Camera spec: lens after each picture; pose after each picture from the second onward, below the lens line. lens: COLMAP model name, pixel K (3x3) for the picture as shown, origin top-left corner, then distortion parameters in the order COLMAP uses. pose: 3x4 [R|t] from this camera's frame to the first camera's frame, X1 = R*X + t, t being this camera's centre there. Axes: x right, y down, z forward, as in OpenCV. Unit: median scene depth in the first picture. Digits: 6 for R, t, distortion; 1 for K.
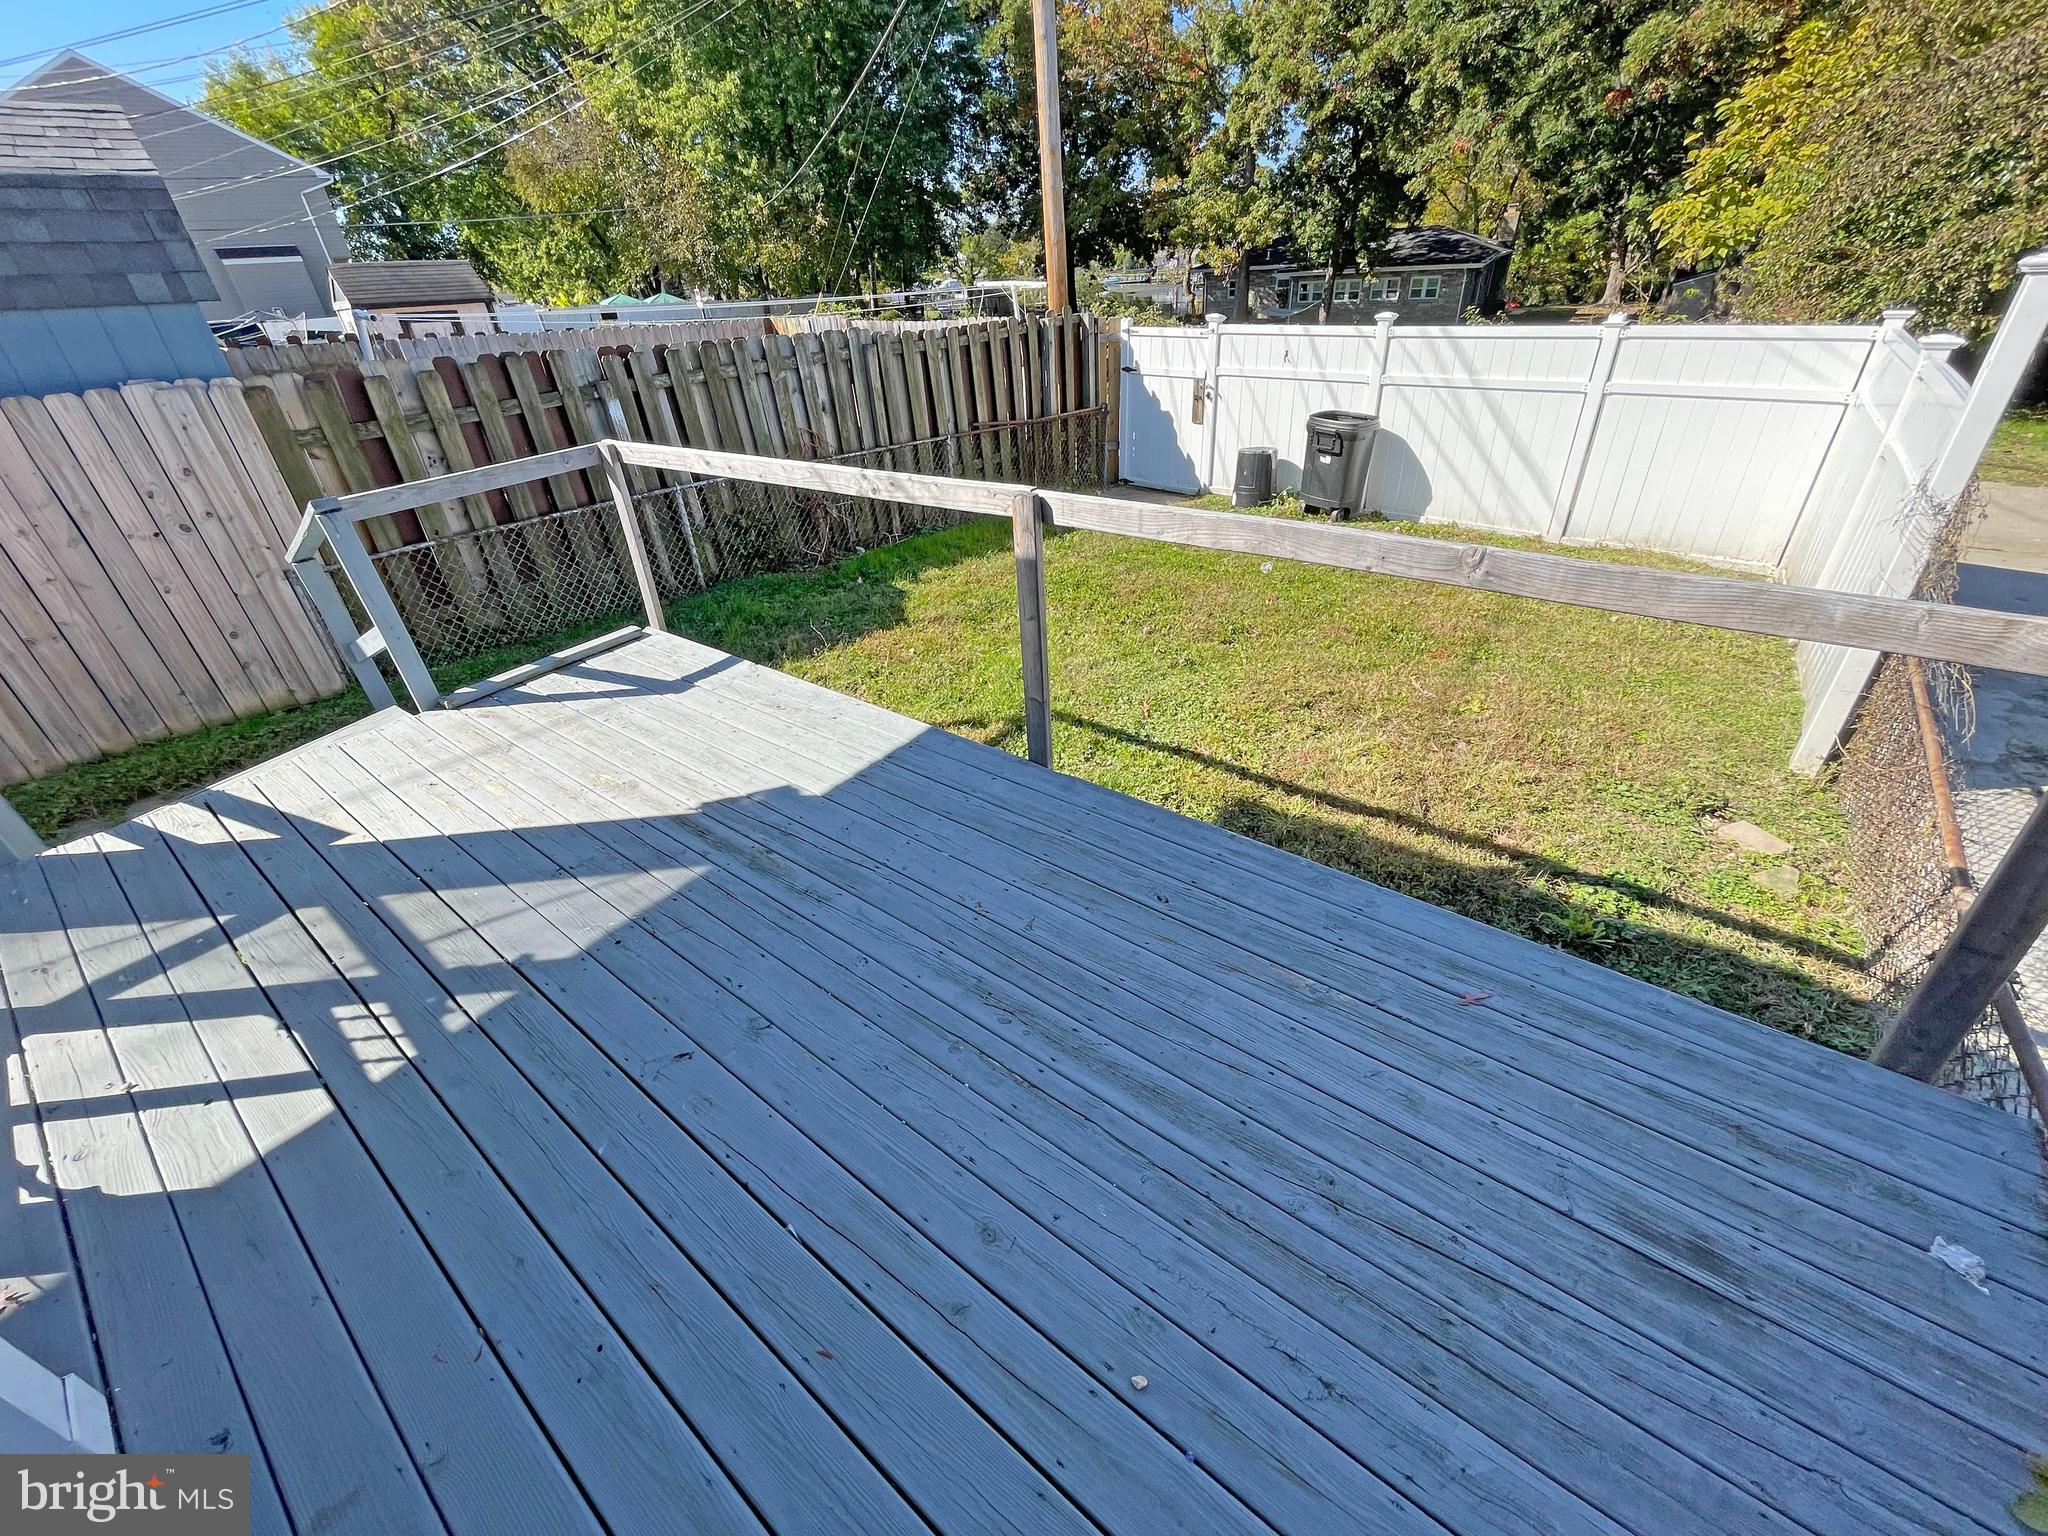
lens RADIAL K [[824.3, 0, 1017.9], [0, 824.3, 764.3], [0, 0, 1]] dist [-0.004296, 0.001251]
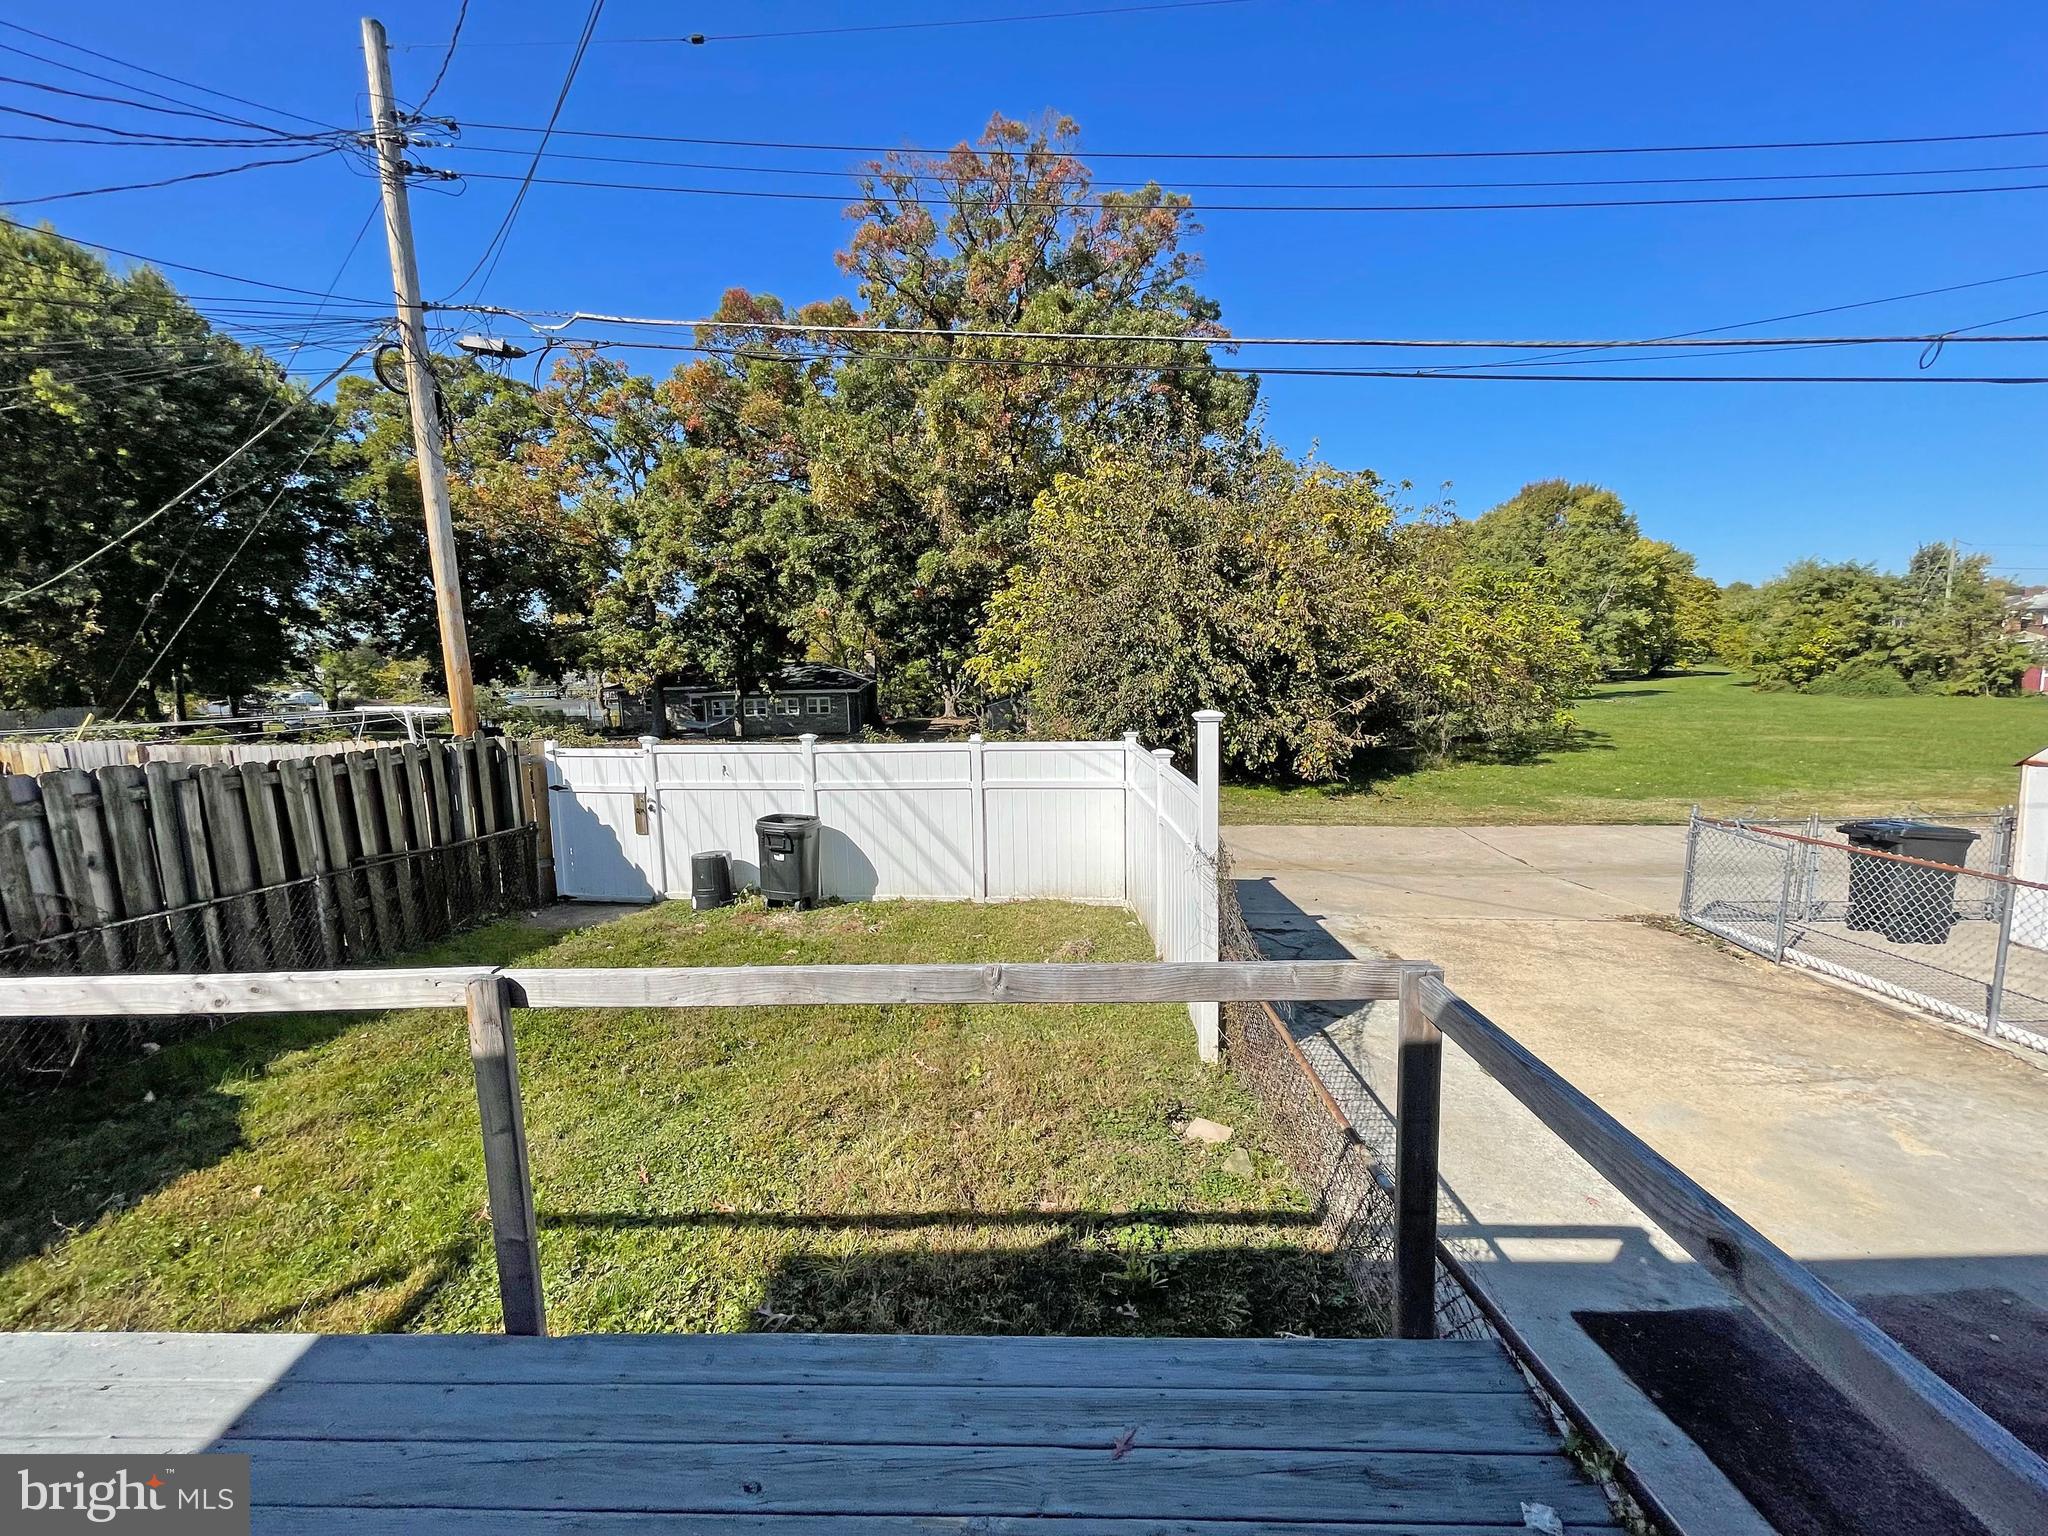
lens RADIAL K [[824.3, 0, 1017.4], [0, 824.3, 765.9], [0, 0, 1]] dist [-0.004296, 0.001251]
pose [[0.799316, -0.034747, 0.599905, -0.014965], [0.291628, 0.895310, -0.336709, -0.026962], [-0.525401, 0.444086, 0.725769, 0.013600]]
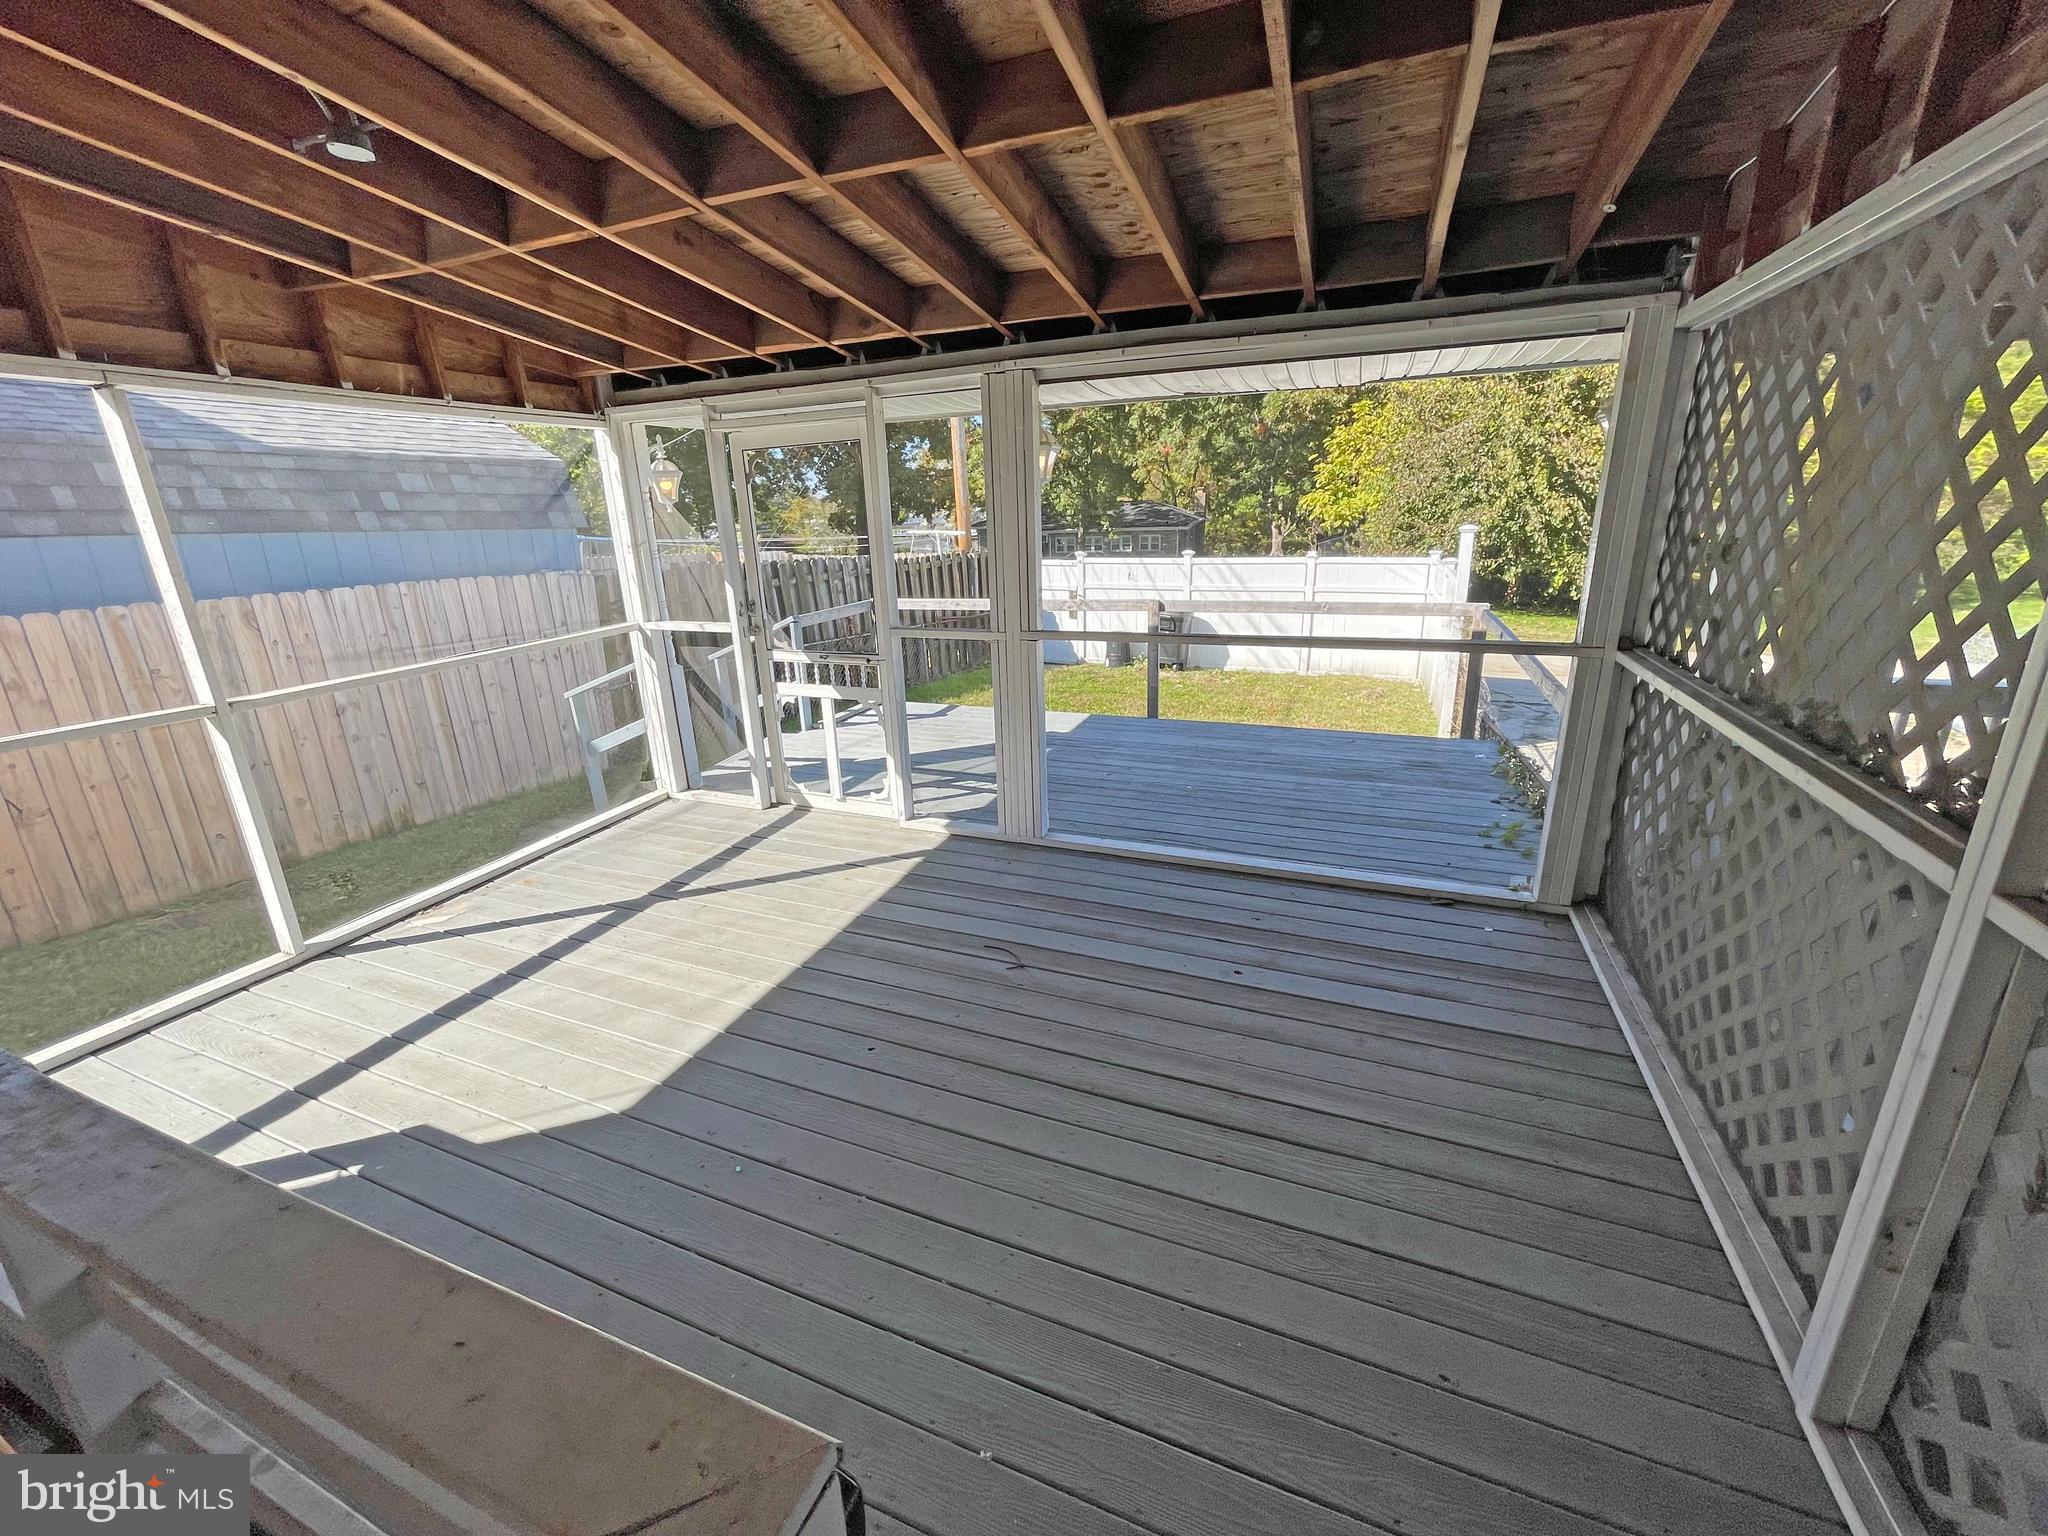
lens RADIAL K [[824.3, 0, 1017.8], [0, 824.3, 762.0], [0, 0, 1]] dist [-0.004296, 0.001251]
pose [[0.963389, -0.051614, 0.263091, -0.333543], [0.117902, 0.962876, -0.242834, 0.221454], [-0.240791, 0.264963, 0.933710, -0.353992]]
